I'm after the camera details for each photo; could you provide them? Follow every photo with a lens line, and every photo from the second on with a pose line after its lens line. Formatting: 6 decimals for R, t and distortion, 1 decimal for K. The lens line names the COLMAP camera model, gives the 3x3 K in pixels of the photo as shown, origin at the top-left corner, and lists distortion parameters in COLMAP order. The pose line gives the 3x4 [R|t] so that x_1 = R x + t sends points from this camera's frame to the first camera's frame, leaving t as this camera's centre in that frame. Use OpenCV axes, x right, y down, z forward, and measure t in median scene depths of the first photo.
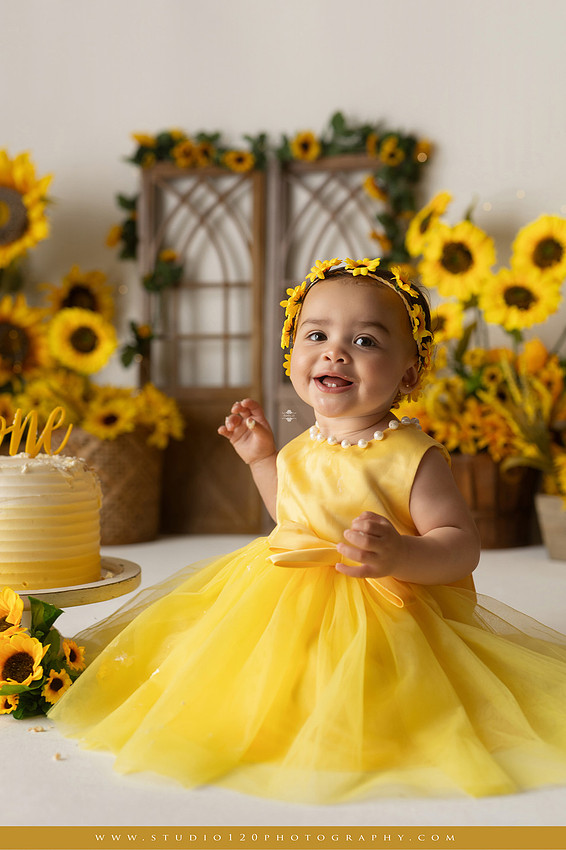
lens RADIAL K [[1156.1, 0, 286.1], [0, 1156.1, 425.6], [0, 0, 1]] dist [-0.013963, -0.034821]
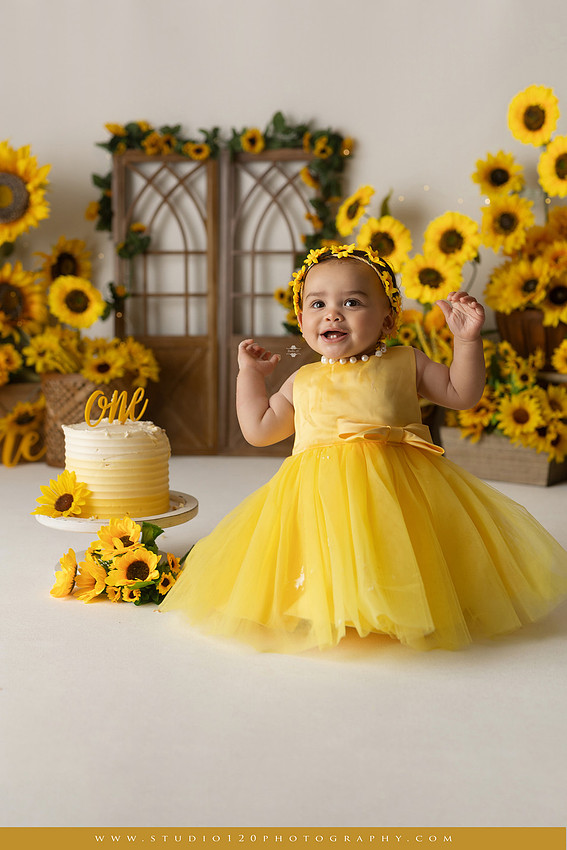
lens RADIAL K [[1120.2, 0, 272.5], [0, 1120.2, 414.1], [0, 0, 1]] dist [-0.014342, -0.021016]
pose [[0.992758, -0.009965, 0.119714, -0.111507], [-0.000374, 0.996293, 0.086027, -0.056910], [-0.120128, -0.085449, 0.989074, -0.211877]]
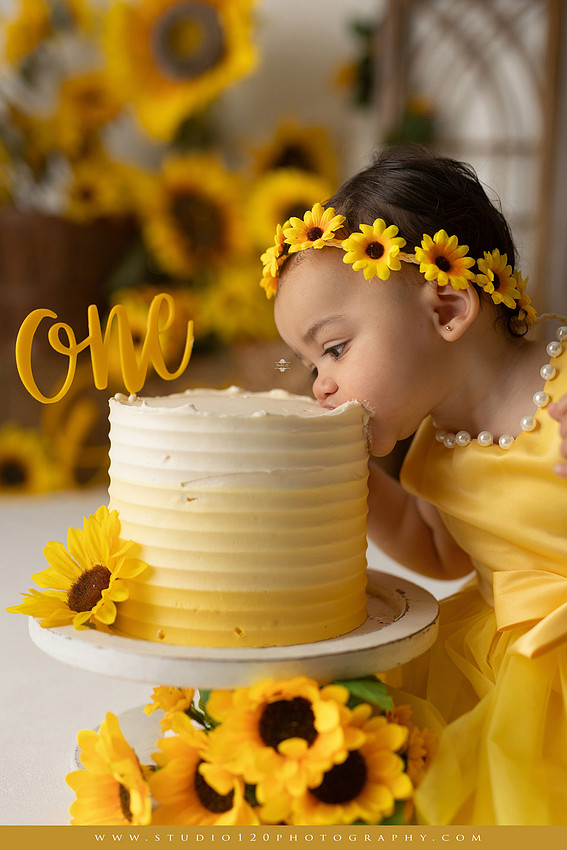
lens RADIAL K [[1276.3, 0, 281.7], [0, 1276.3, 426.2], [0, 0, 1]] dist [0.014238, 0.022830]
pose [[0.987653, 0.037923, -0.151996, -0.061954], [-0.027434, 0.997133, 0.070517, -0.001350], [0.154235, -0.065477, 0.985862, 0.217849]]
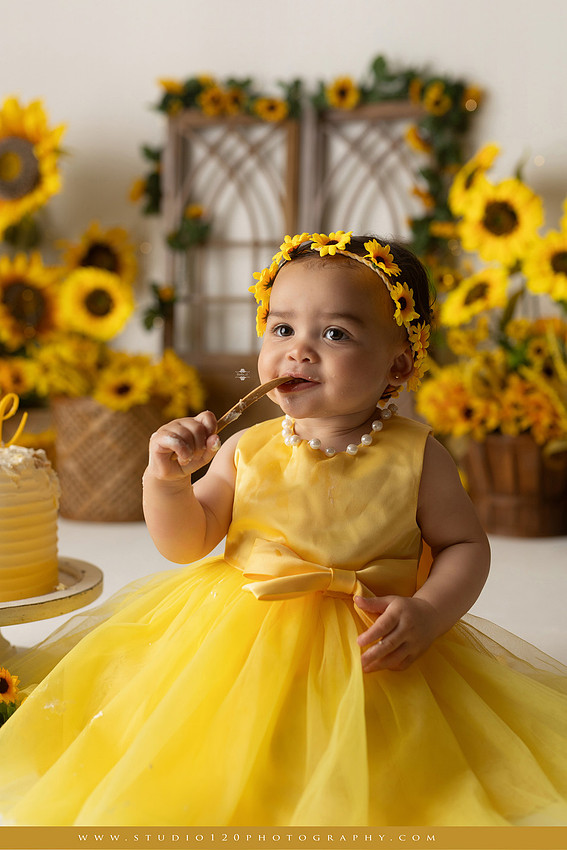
lens RADIAL K [[1156.1, 0, 286.6], [0, 1156.1, 425.6], [0, 0, 1]] dist [-0.013963, -0.034821]
pose [[0.997501, 0.018872, -0.068079, 0.040954], [-0.015835, 0.998867, 0.044875, -0.019268], [0.068849, -0.043685, 0.996670, 0.075654]]
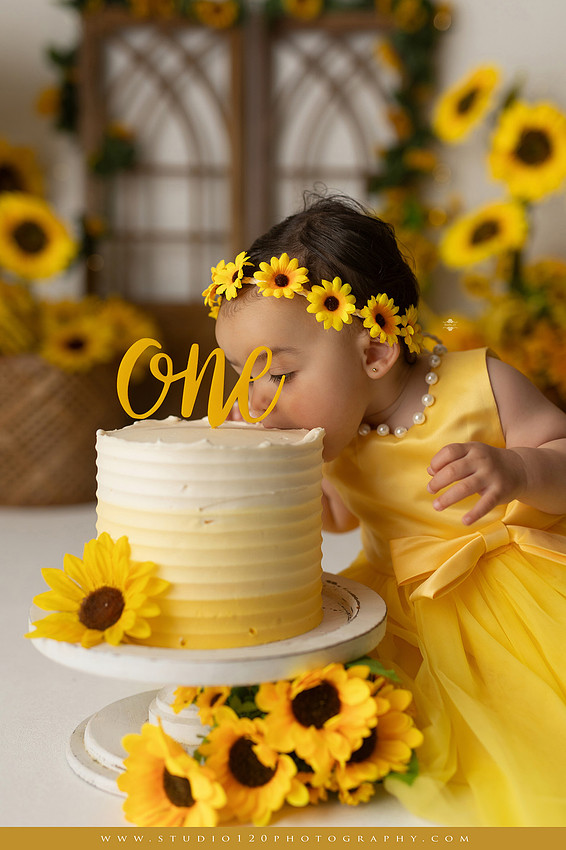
lens RADIAL K [[1202.5, 0, 284.4], [0, 1202.5, 411.7], [0, 0, 1]] dist [-0.004587, -0.041235]
pose [[0.975397, -0.007840, 0.220315, -0.185466], [-0.007412, 0.997636, 0.068317, -0.015358], [-0.220330, -0.068270, 0.973033, 0.188330]]
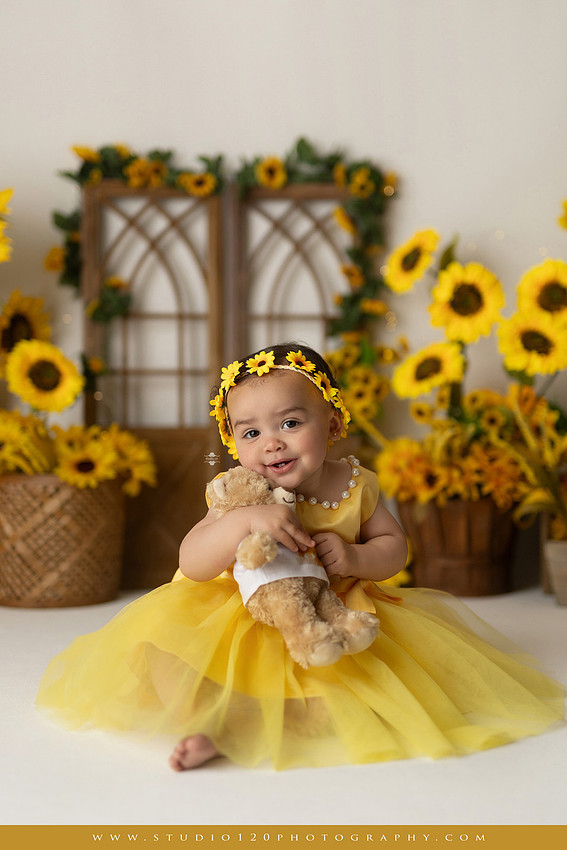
lens RADIAL K [[1249.0, 0, 282.7], [0, 1249.0, 420.0], [0, 0, 1]] dist [-0.011112, -0.083229]
pose [[0.965111, 0.003565, 0.261817, -0.247866], [0.002695, 0.999719, -0.023548, -0.016803], [-0.261827, 0.023432, 0.964830, 0.022262]]
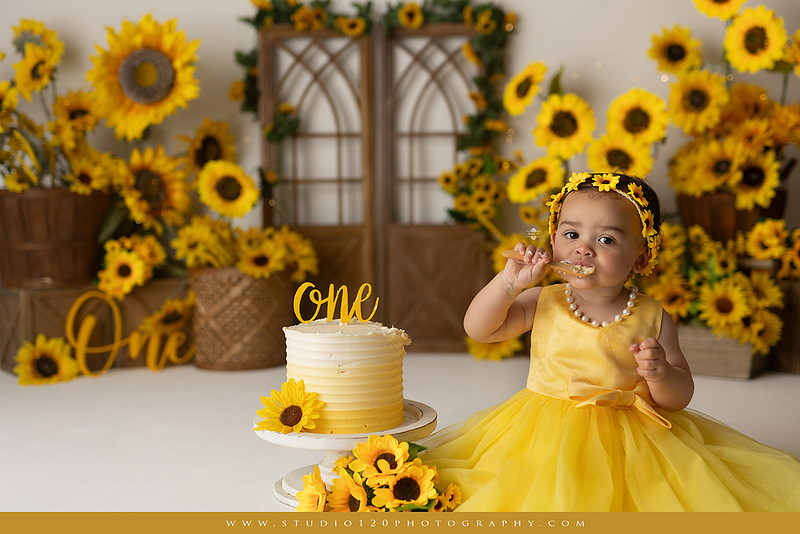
lens RADIAL K [[1131.8, 0, 397.0], [0, 1131.8, 275.3], [0, 0, 1]] dist [-0.004587, -0.041235]
pose [[0.981607, -0.023020, 0.189519, -0.223169], [0.011304, 0.997970, 0.062672, -0.056622], [-0.190577, -0.059377, 0.979875, -0.117743]]
